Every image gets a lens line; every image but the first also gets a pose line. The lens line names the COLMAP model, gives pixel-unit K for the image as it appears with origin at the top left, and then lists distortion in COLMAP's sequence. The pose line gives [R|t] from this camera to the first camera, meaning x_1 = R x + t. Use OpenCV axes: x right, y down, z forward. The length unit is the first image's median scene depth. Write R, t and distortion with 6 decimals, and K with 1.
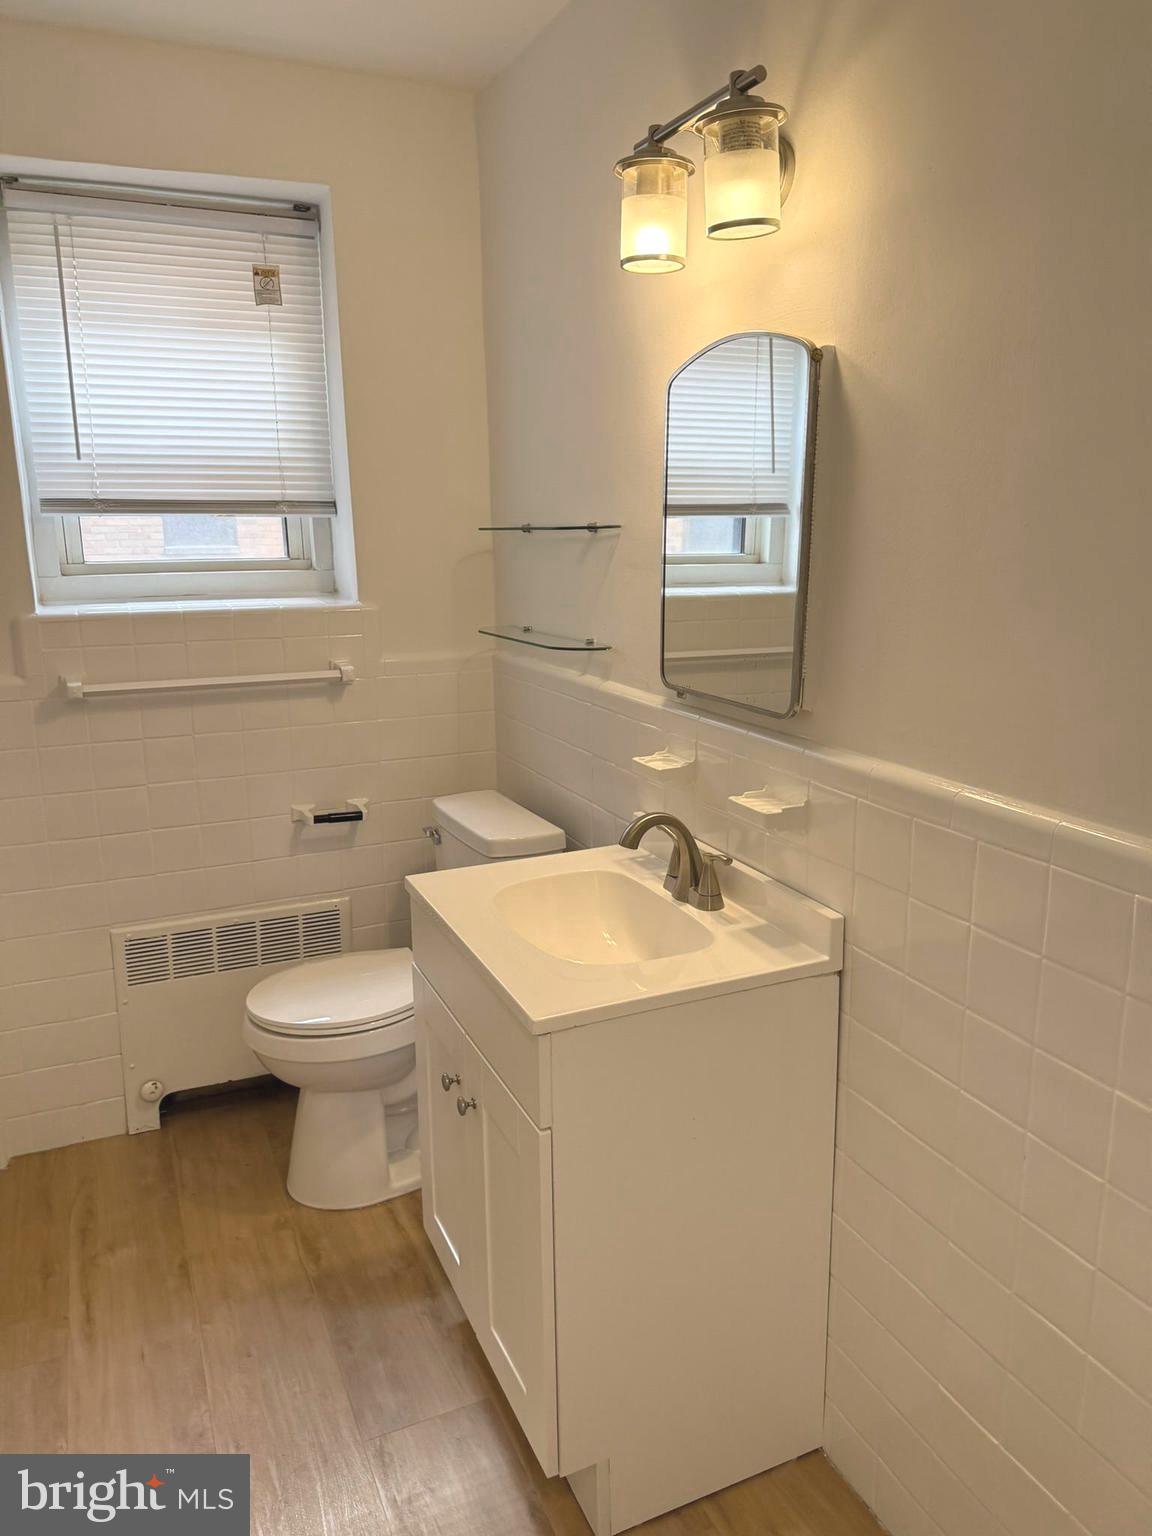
lens RADIAL K [[1078.5, 0, 566.8], [0, 1078.5, 770.3], [0, 0, 1]] dist [0.057237, -0.068603]
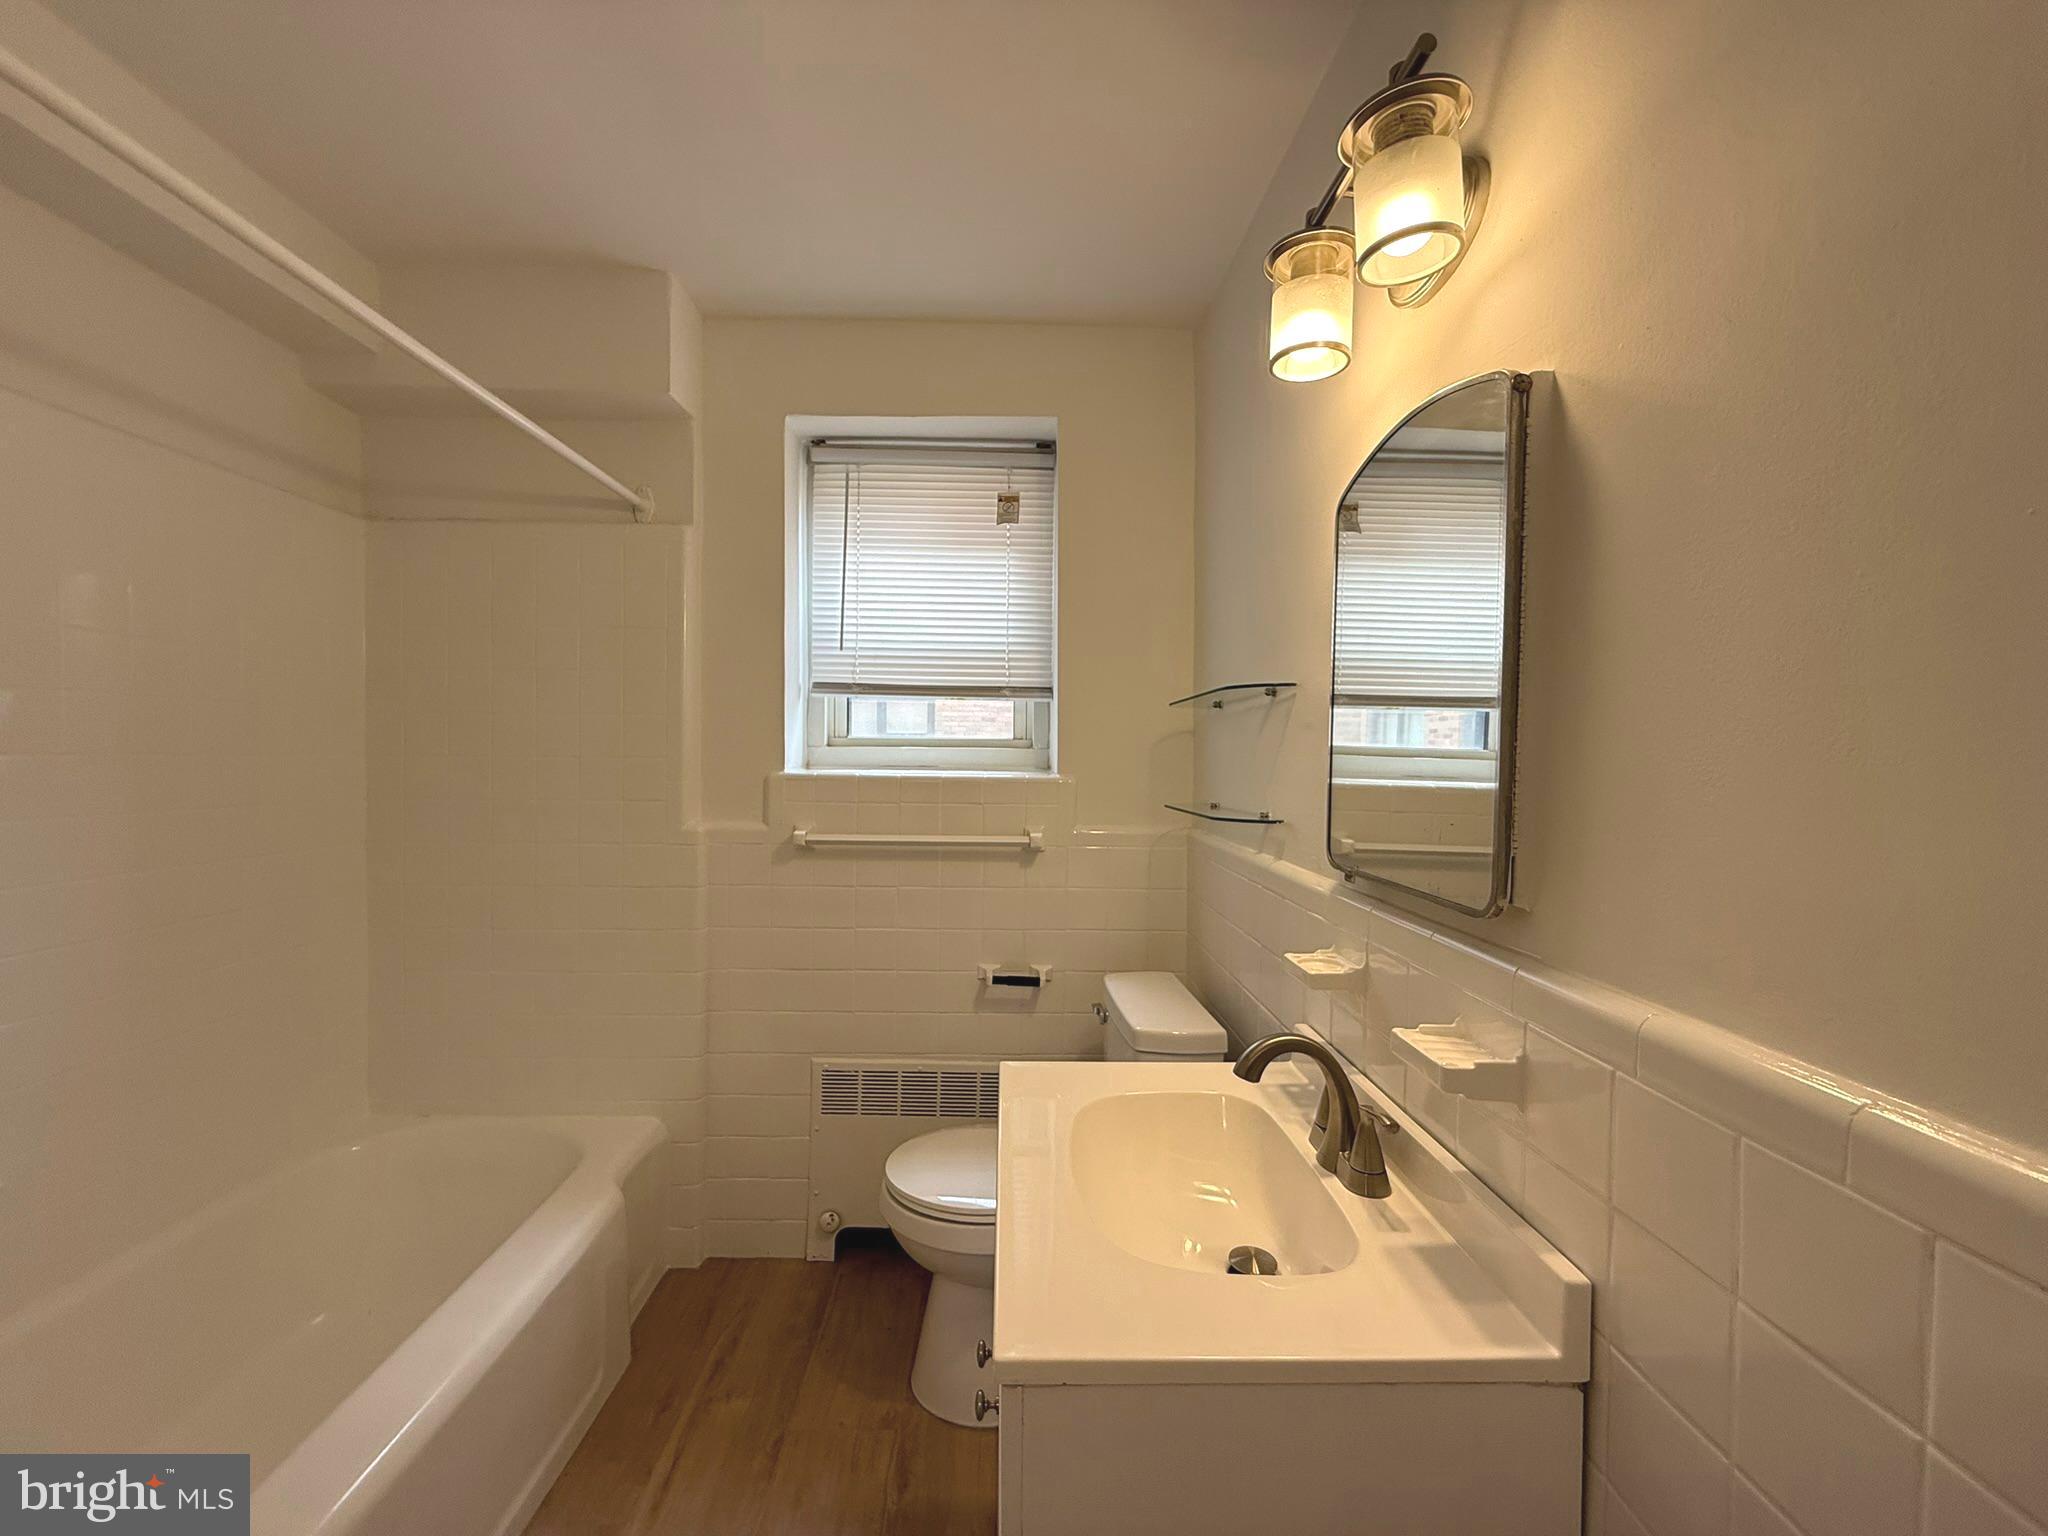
lens RADIAL K [[812.5, 0, 1014.3], [0, 812.5, 774.8], [0, 0, 1]] dist [0.001094, -0.001119]
pose [[0.918247, 0.029982, -0.394871, 0.093784], [-0.109019, 0.977739, -0.179279, -0.009764], [0.380705, 0.207671, 0.901075, 0.303761]]
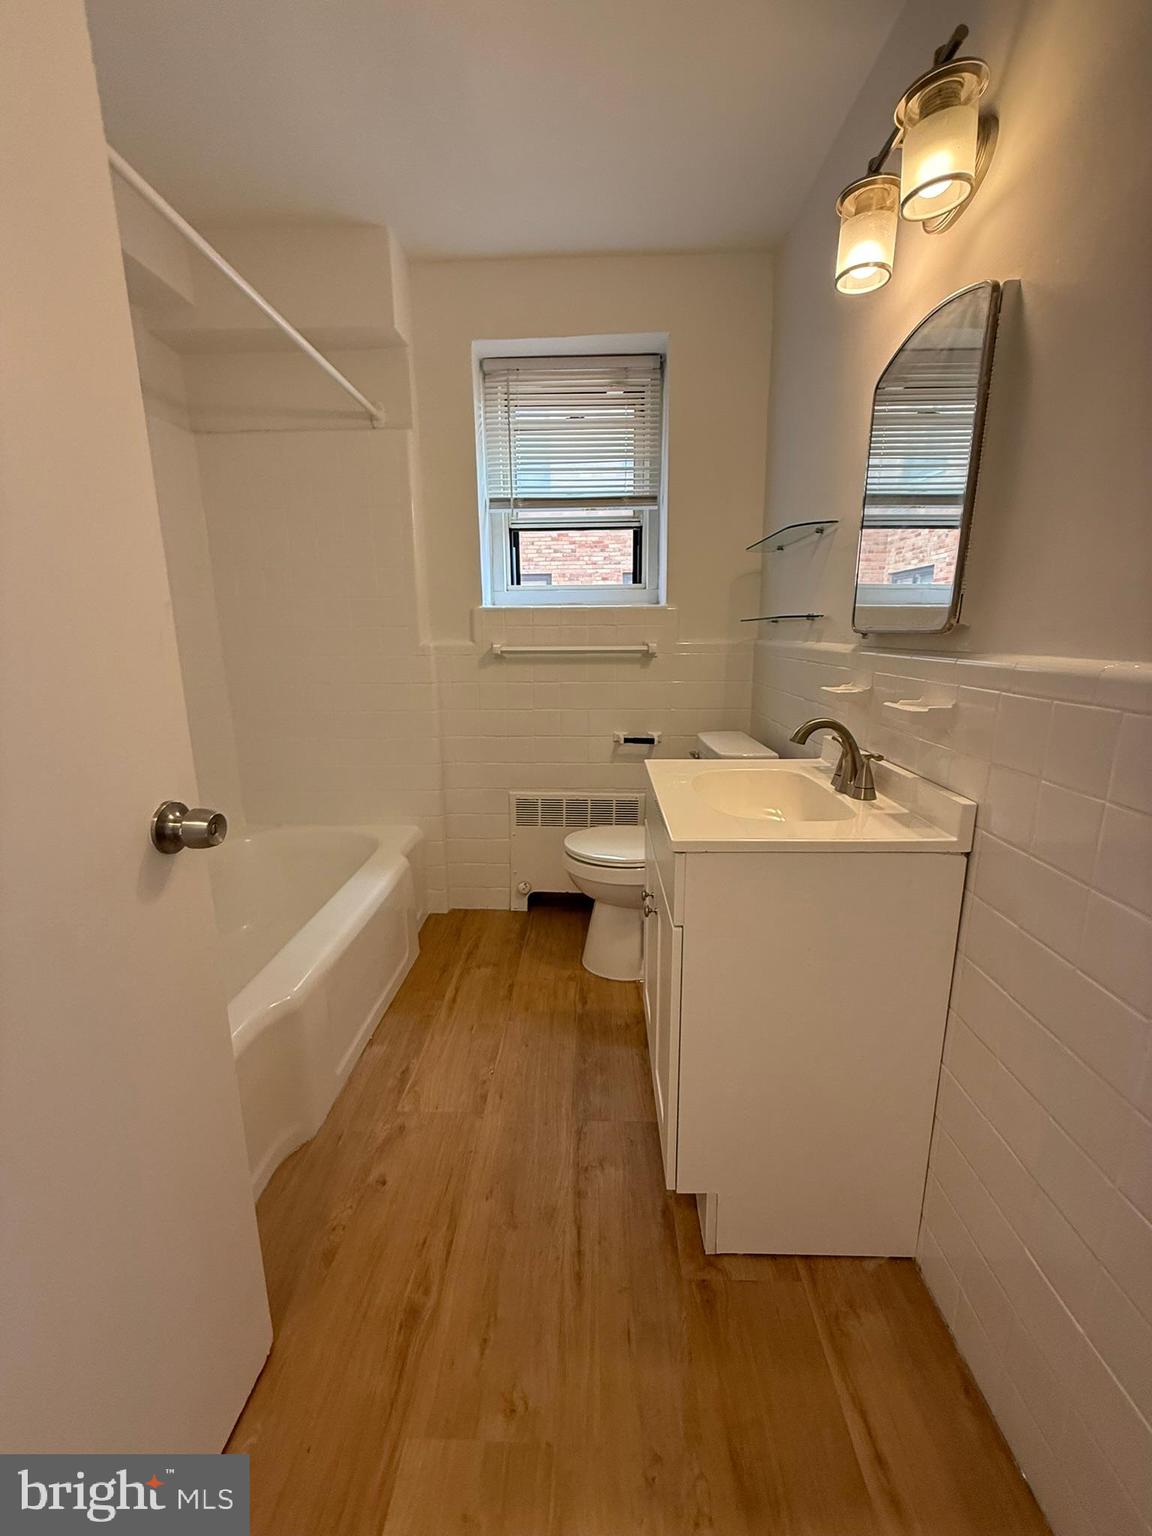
lens RADIAL K [[609.4, 0, 573.2], [0, 609.4, 768.4], [0, 0, 1]] dist [0.001094, -0.001119]
pose [[0.897813, 0.098802, -0.429150, 0.100252], [-0.098769, 0.994858, 0.022411, 0.084465], [0.429157, 0.022265, 0.902955, 0.173136]]
